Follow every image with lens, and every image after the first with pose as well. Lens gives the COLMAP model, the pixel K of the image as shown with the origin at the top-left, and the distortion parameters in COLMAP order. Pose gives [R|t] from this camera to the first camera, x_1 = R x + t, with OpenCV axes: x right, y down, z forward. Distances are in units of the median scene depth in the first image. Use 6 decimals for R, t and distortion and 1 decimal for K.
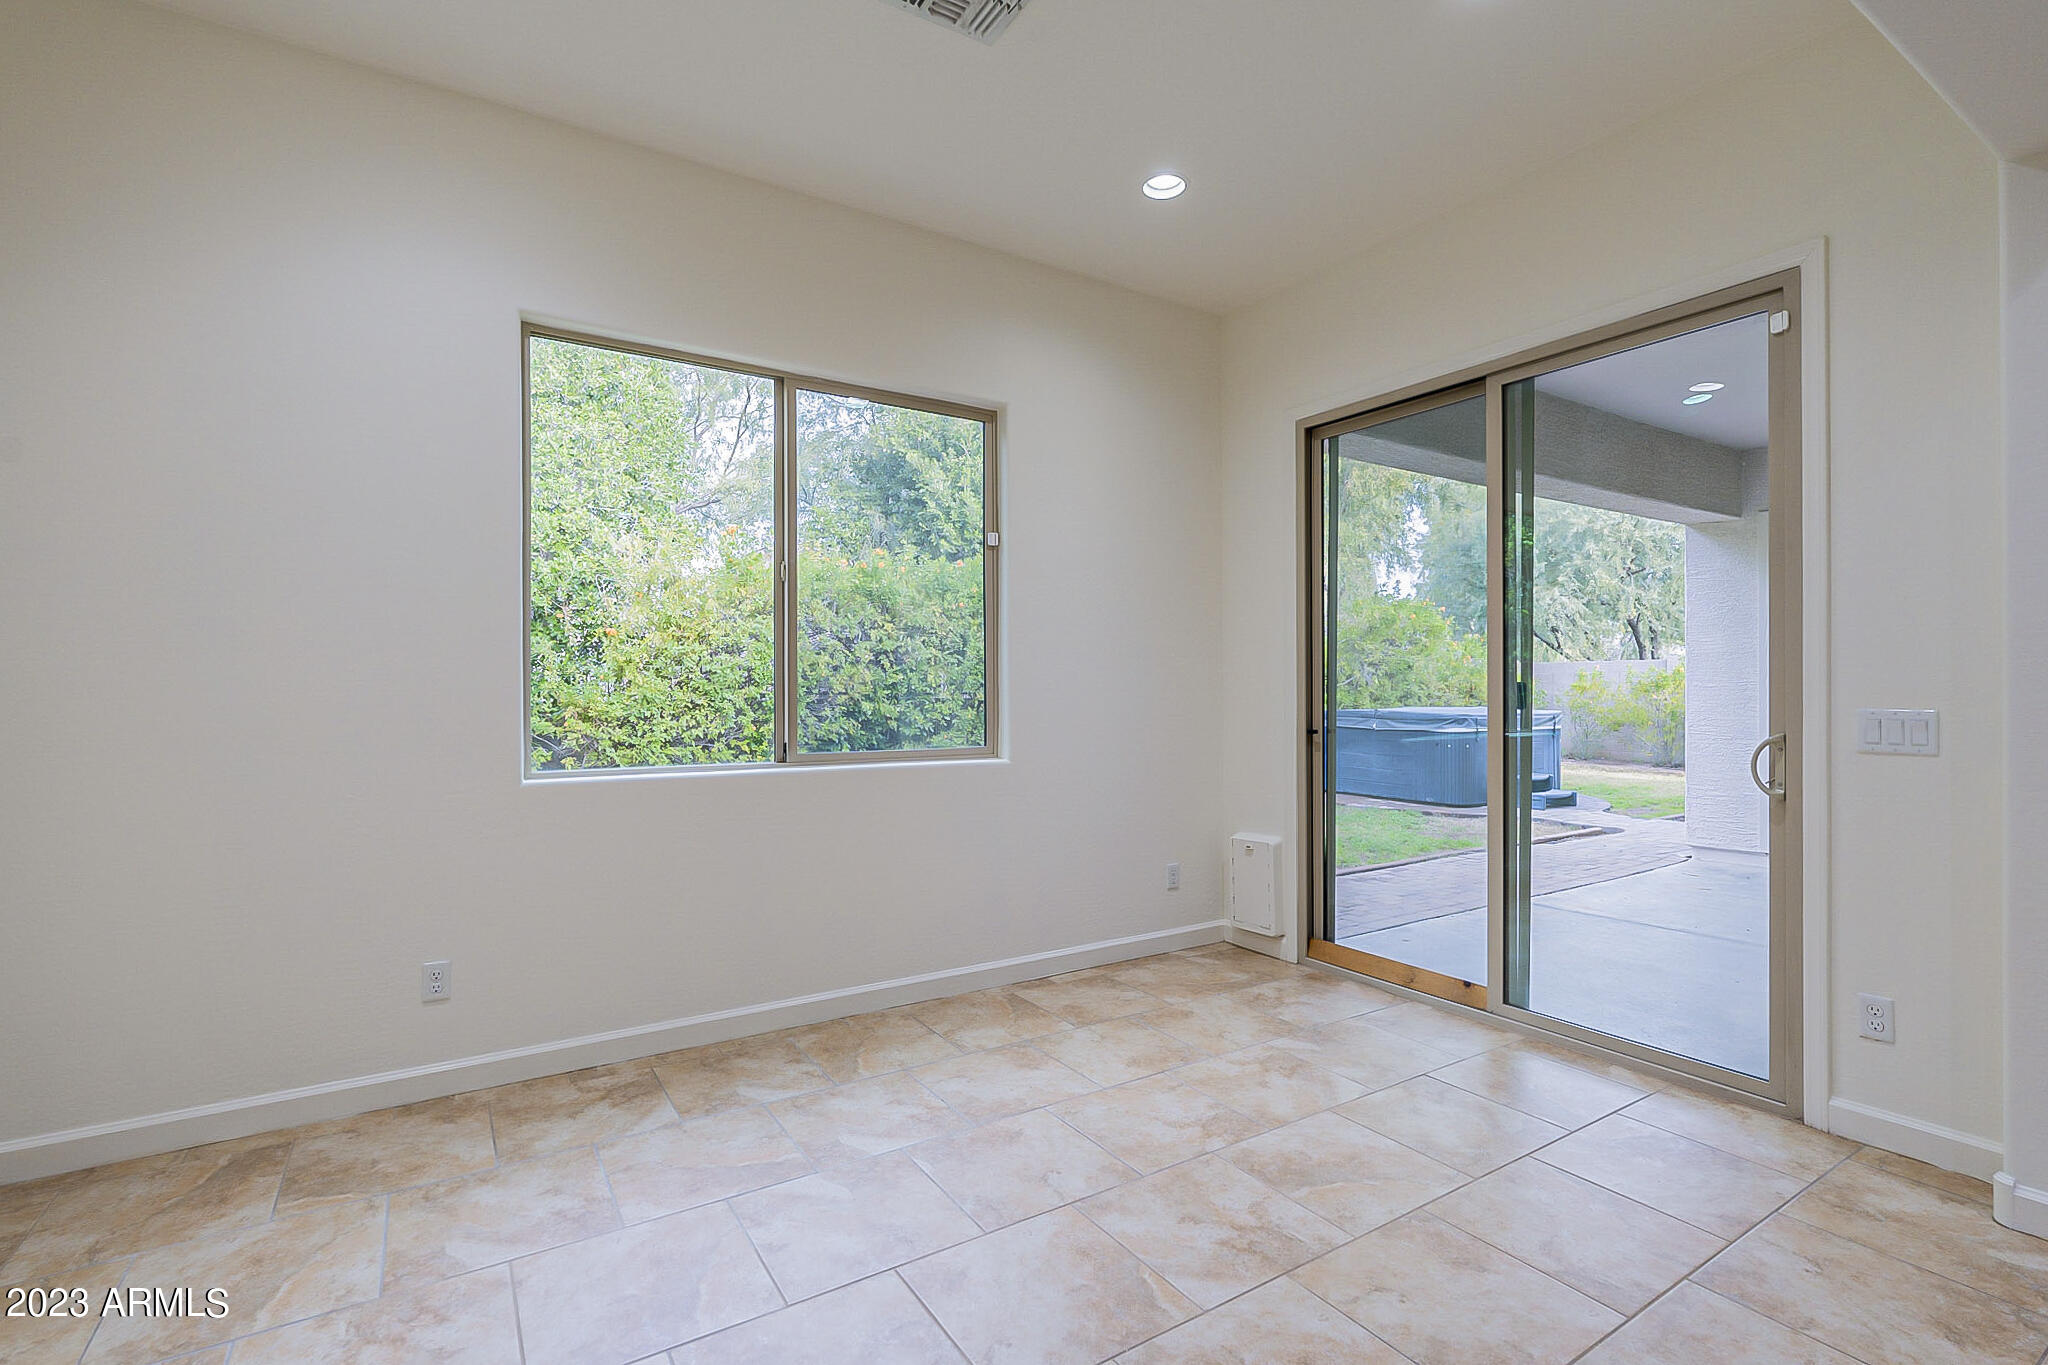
lens RADIAL K [[929.6, 0, 1016.9], [0, 929.6, 679.0], [0, 0, 1]] dist [-0.007679, 0.000098]
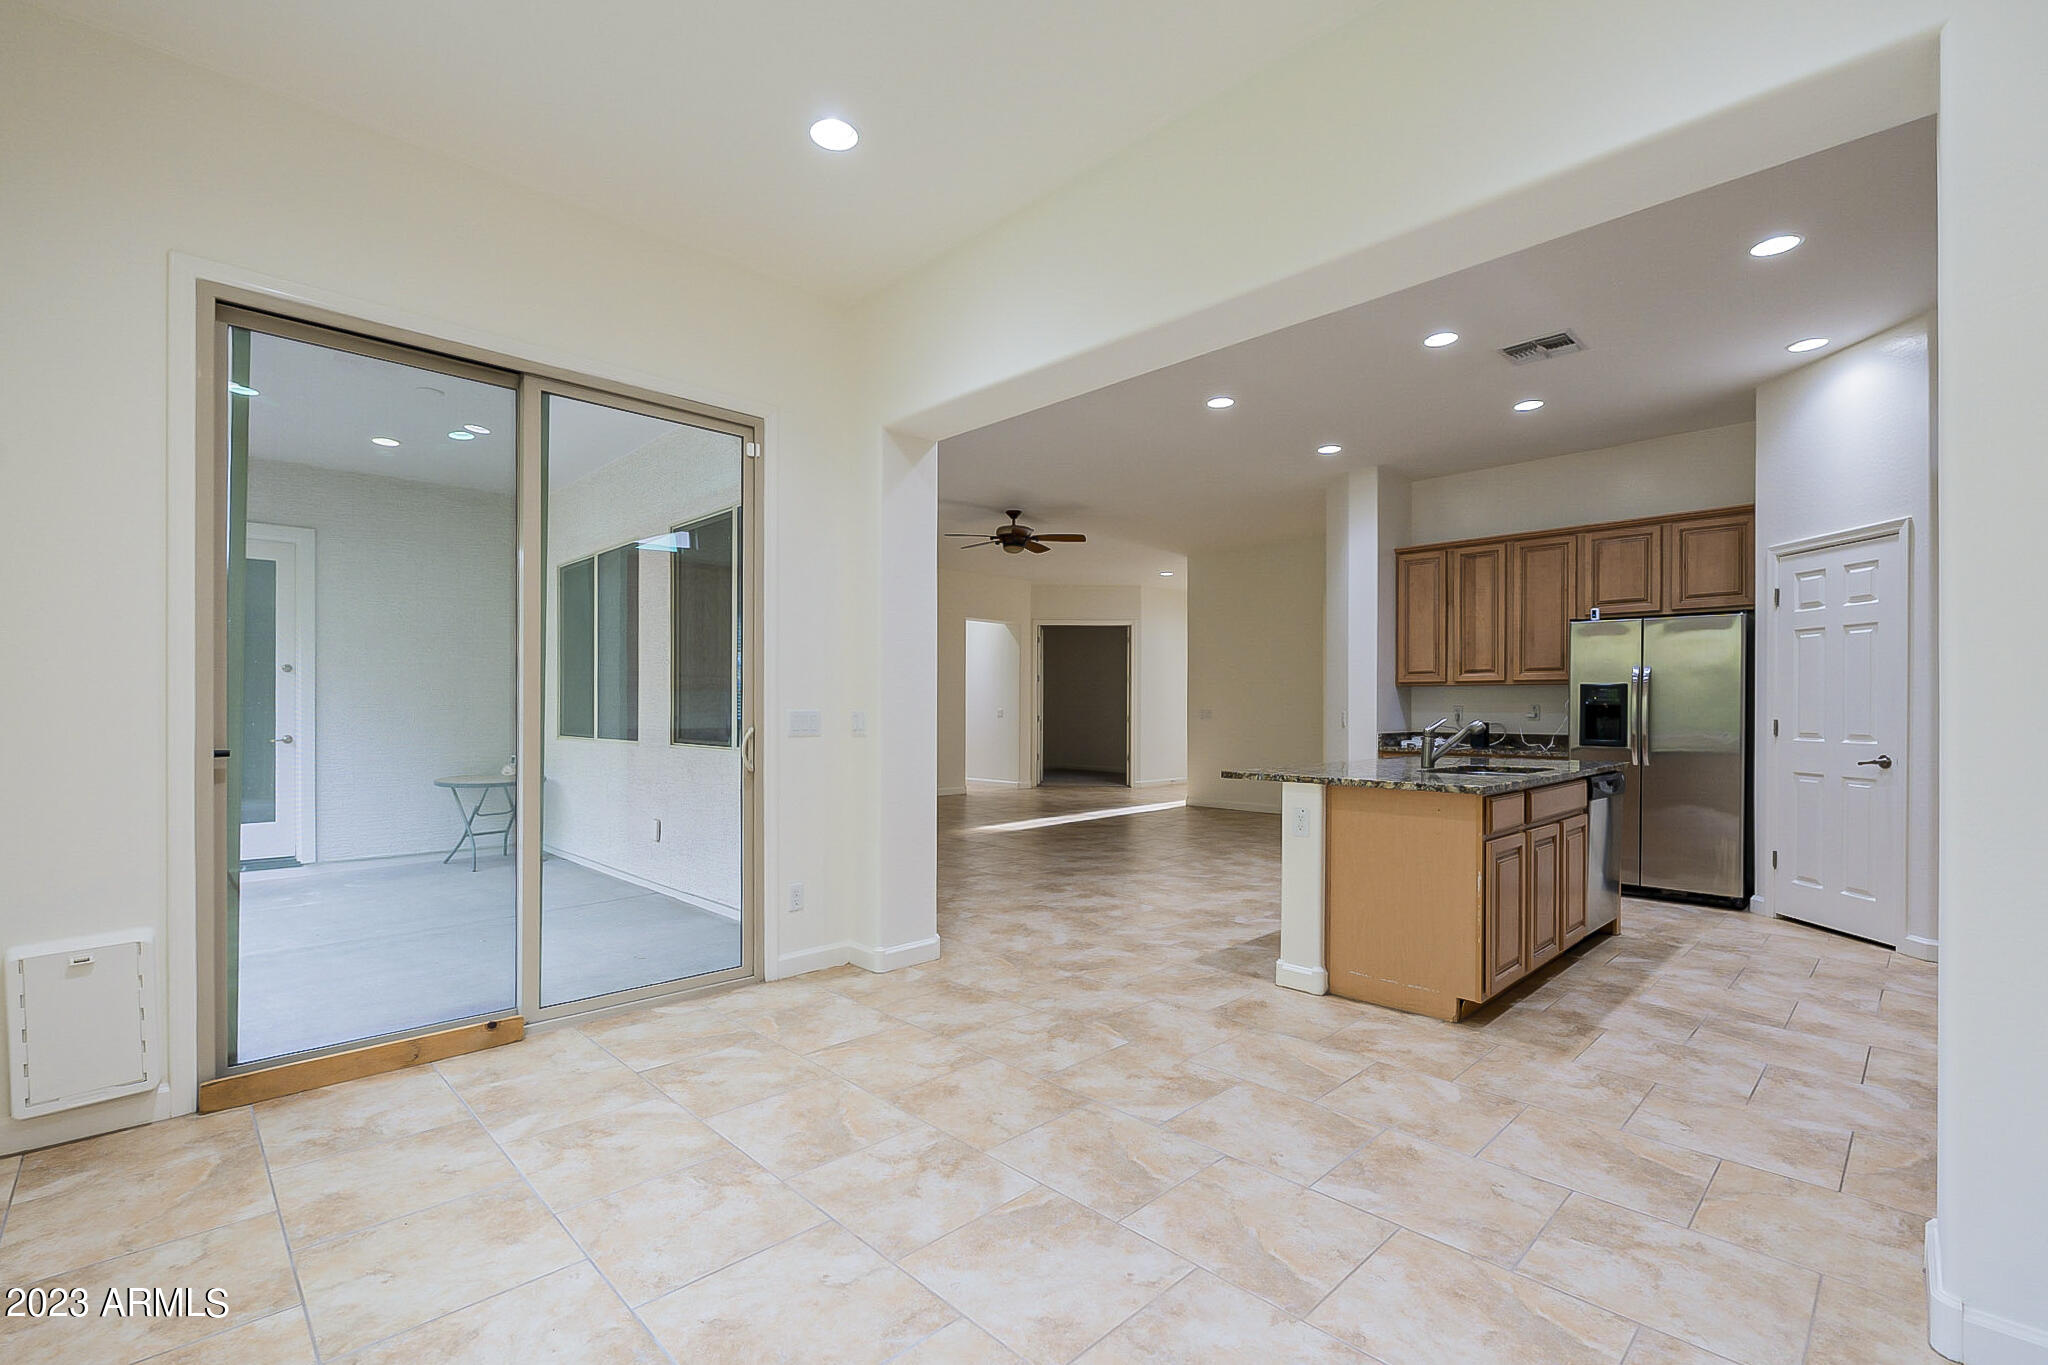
lens RADIAL K [[905.9, 0, 1012.9], [0, 905.9, 708.2], [0, 0, 1]] dist [-0.003327, -0.000268]
pose [[-0.207134, 0.002075, 0.978310, -0.468293], [-0.013111, 0.999902, -0.004897, 0.021213], [-0.978225, -0.013841, -0.207086, 0.617117]]
